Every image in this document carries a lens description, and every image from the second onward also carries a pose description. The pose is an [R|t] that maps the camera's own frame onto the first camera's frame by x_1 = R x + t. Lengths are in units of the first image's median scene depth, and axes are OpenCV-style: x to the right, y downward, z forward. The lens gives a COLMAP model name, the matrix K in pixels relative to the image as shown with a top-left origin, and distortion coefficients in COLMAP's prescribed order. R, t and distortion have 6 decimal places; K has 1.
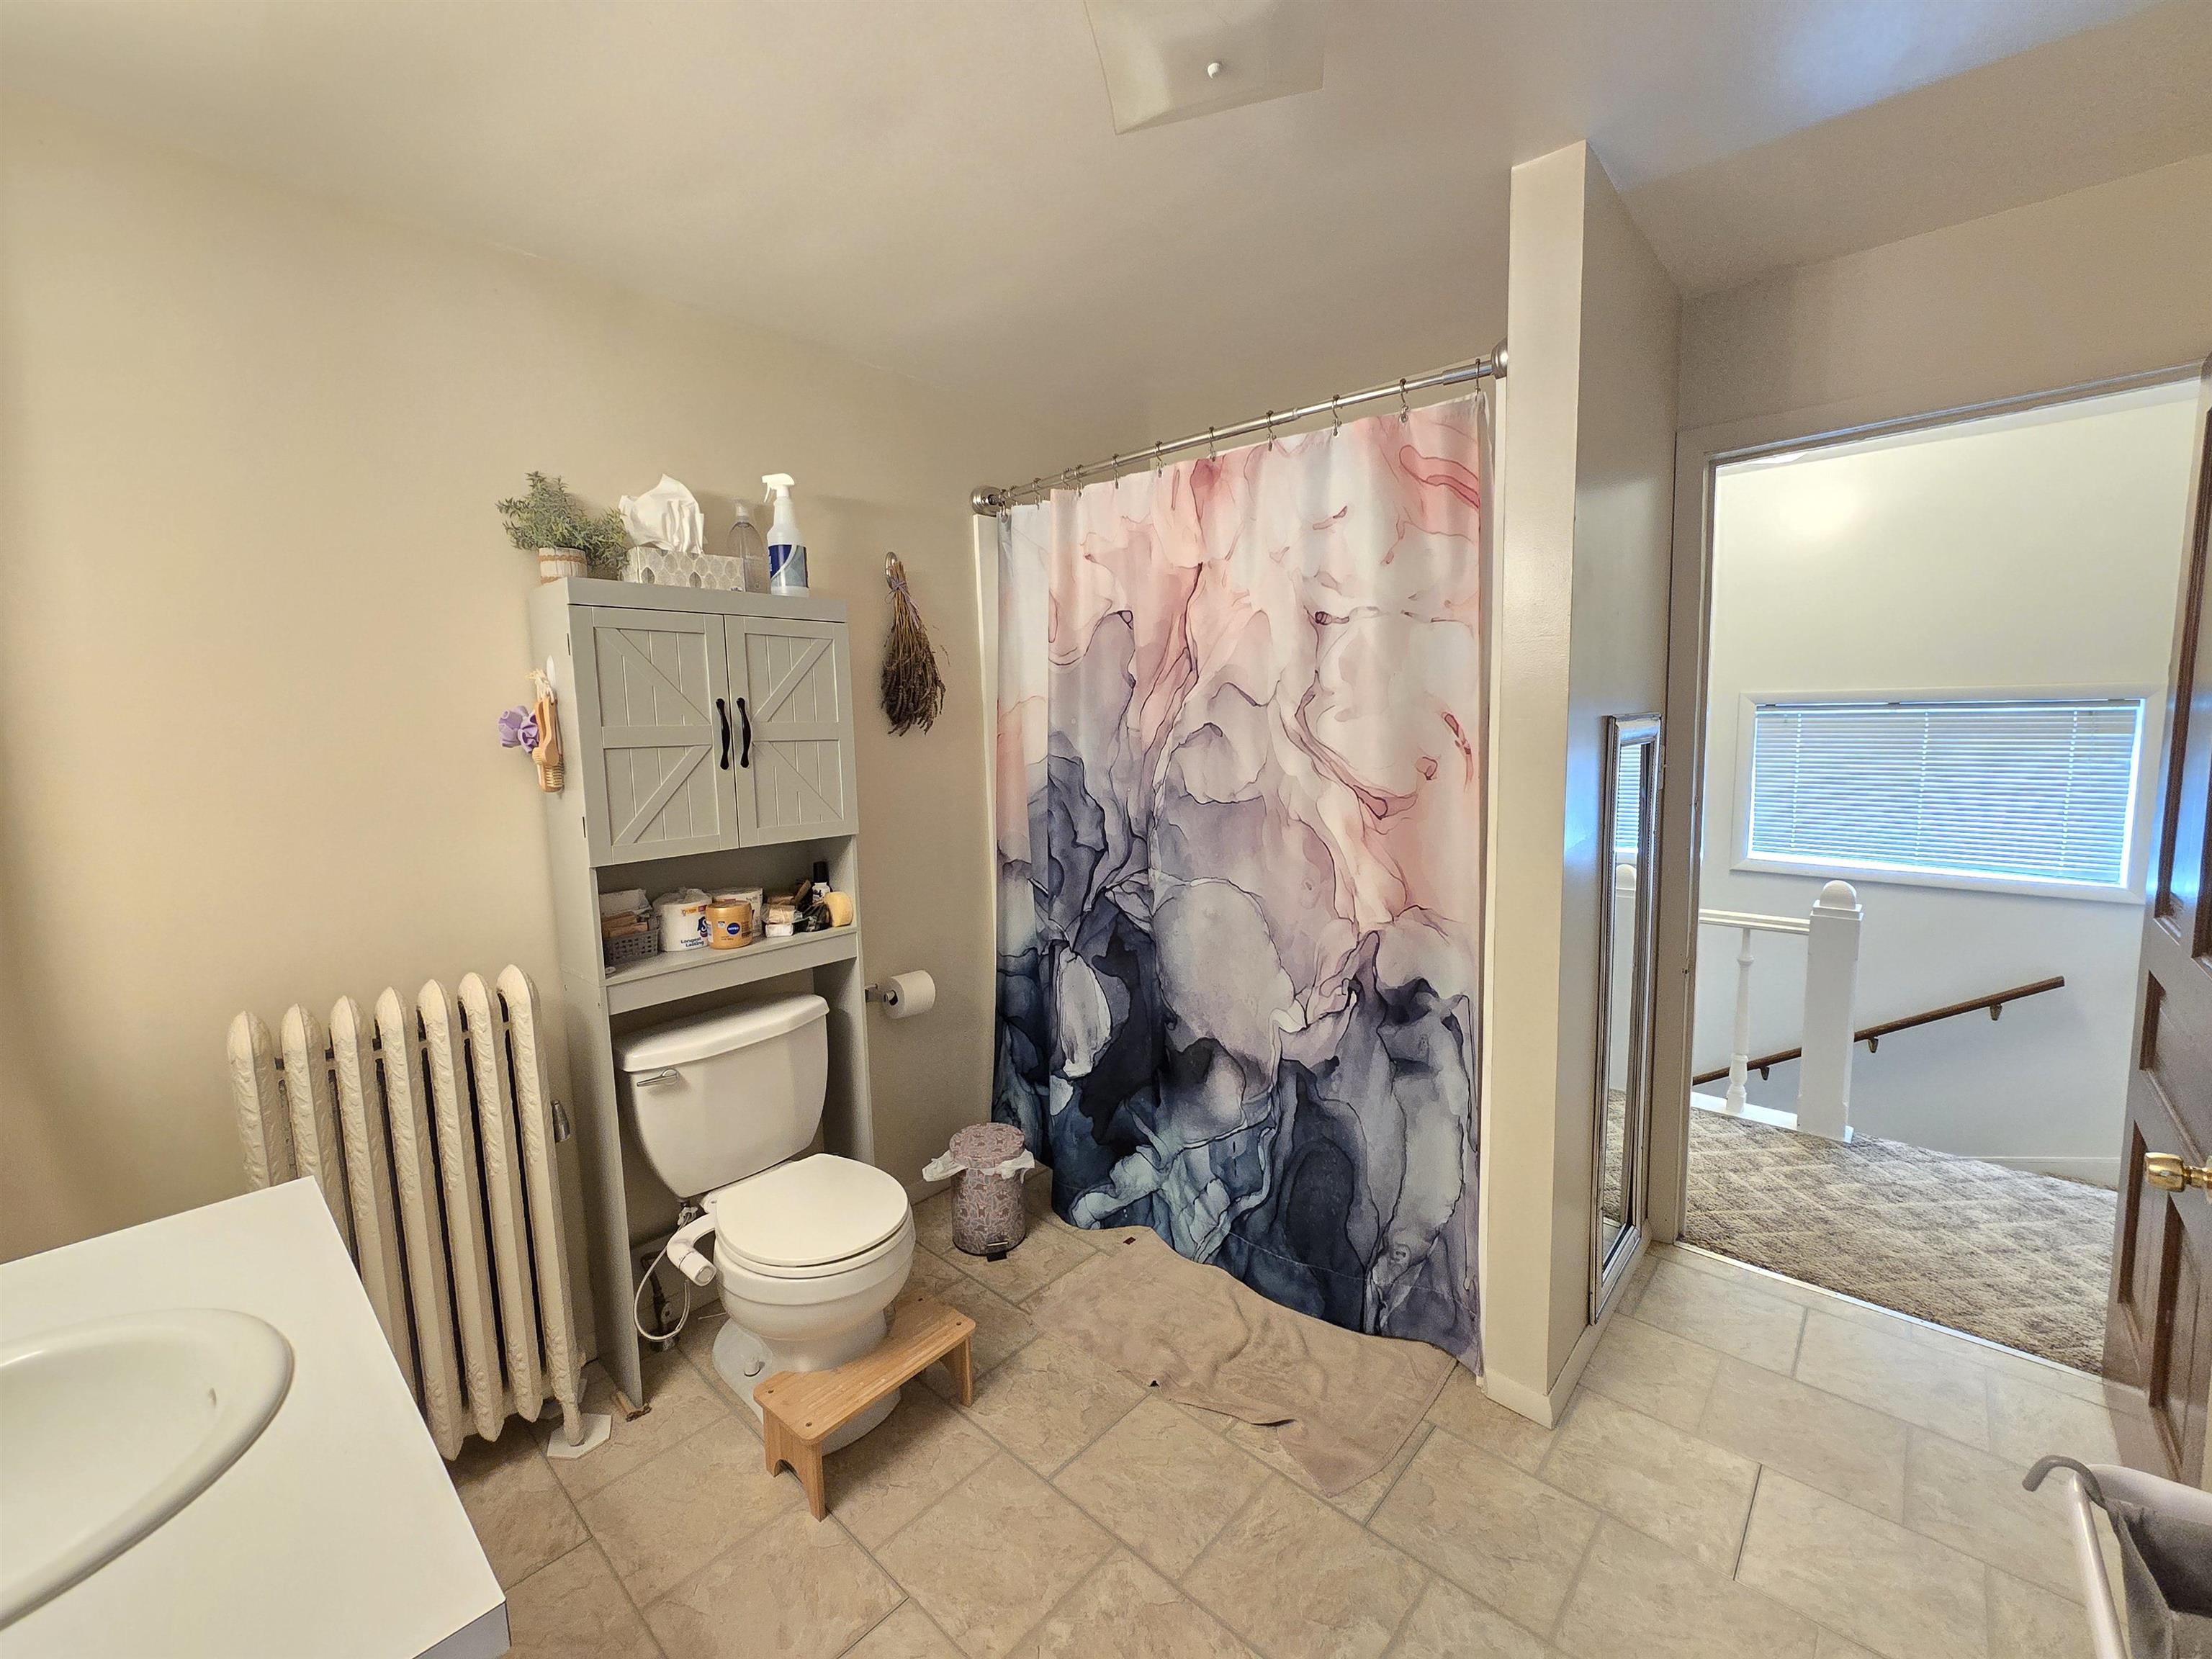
lens RADIAL K [[909.2, 0, 1100.0], [0, 909.2, 824.6], [0, 0, 1]] dist [-0.000661, 0.000646]
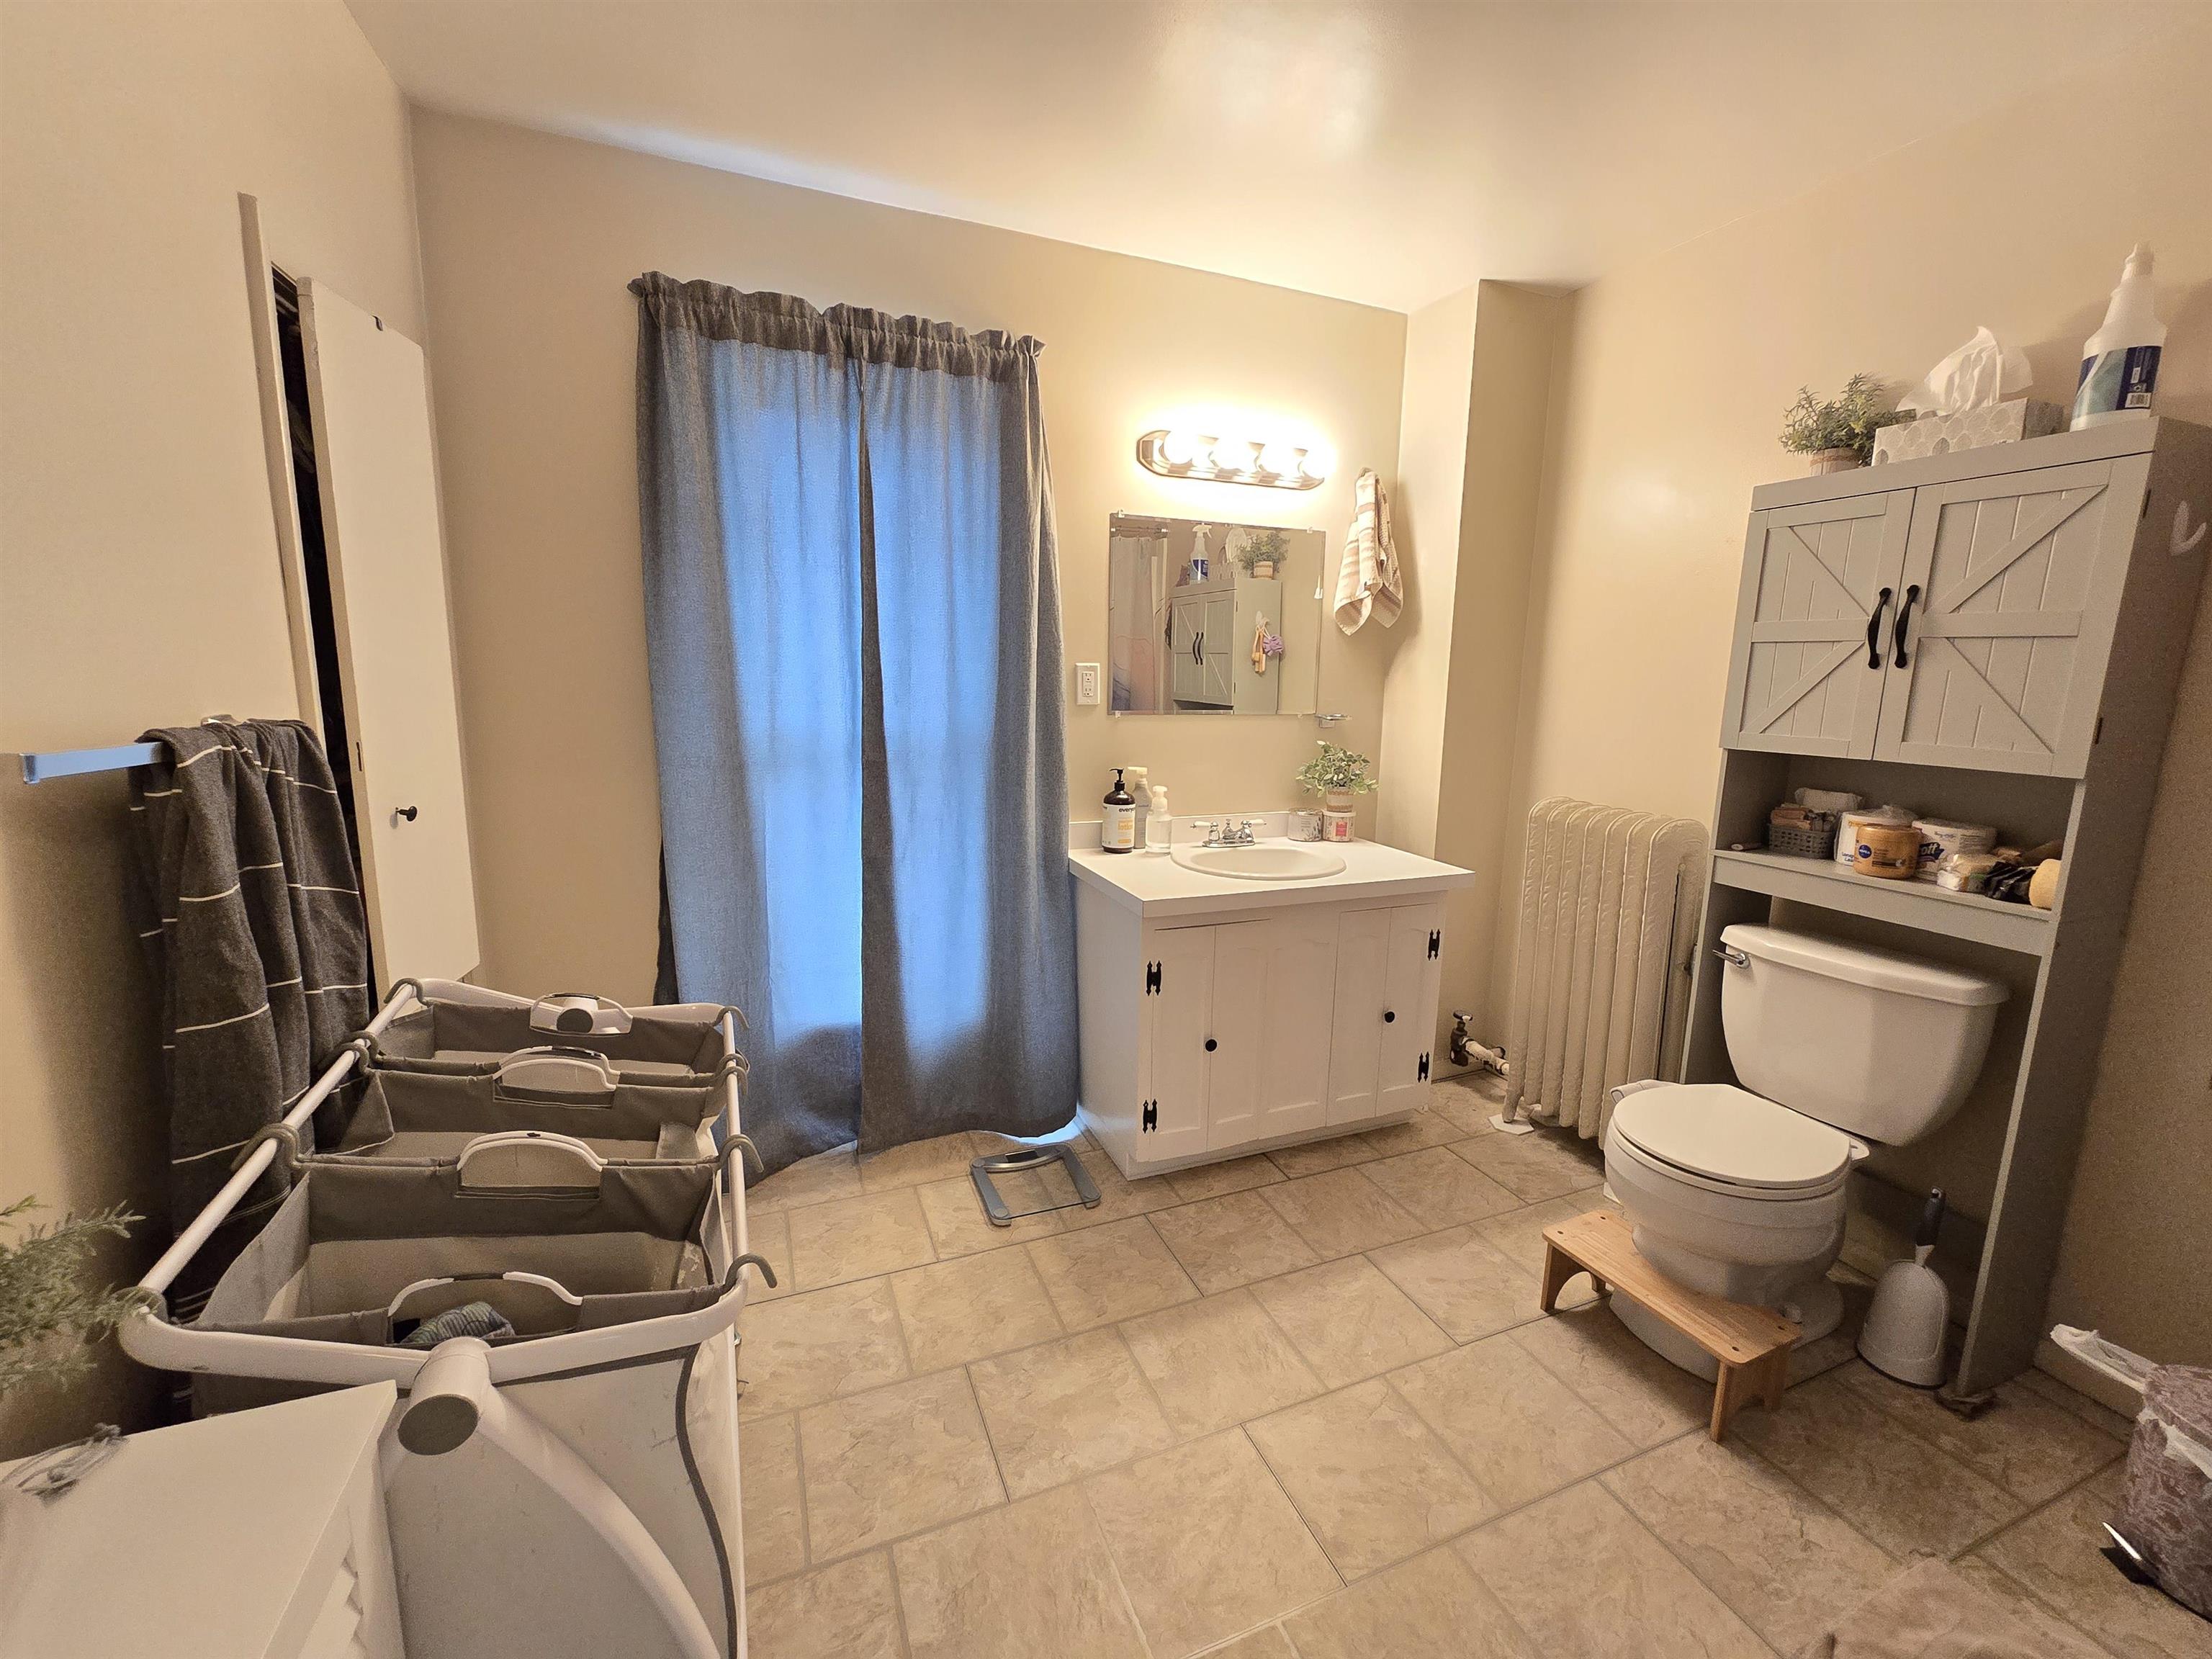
lens RADIAL K [[909.2, 0, 1097.9], [0, 909.2, 825.3], [0, 0, 1]] dist [-0.000661, 0.000646]
pose [[-0.422001, 0.169865, -0.890540, 0.726356], [-0.115271, 0.964265, 0.238551, -0.037563], [0.899237, 0.203322, -0.387341, 0.688985]]
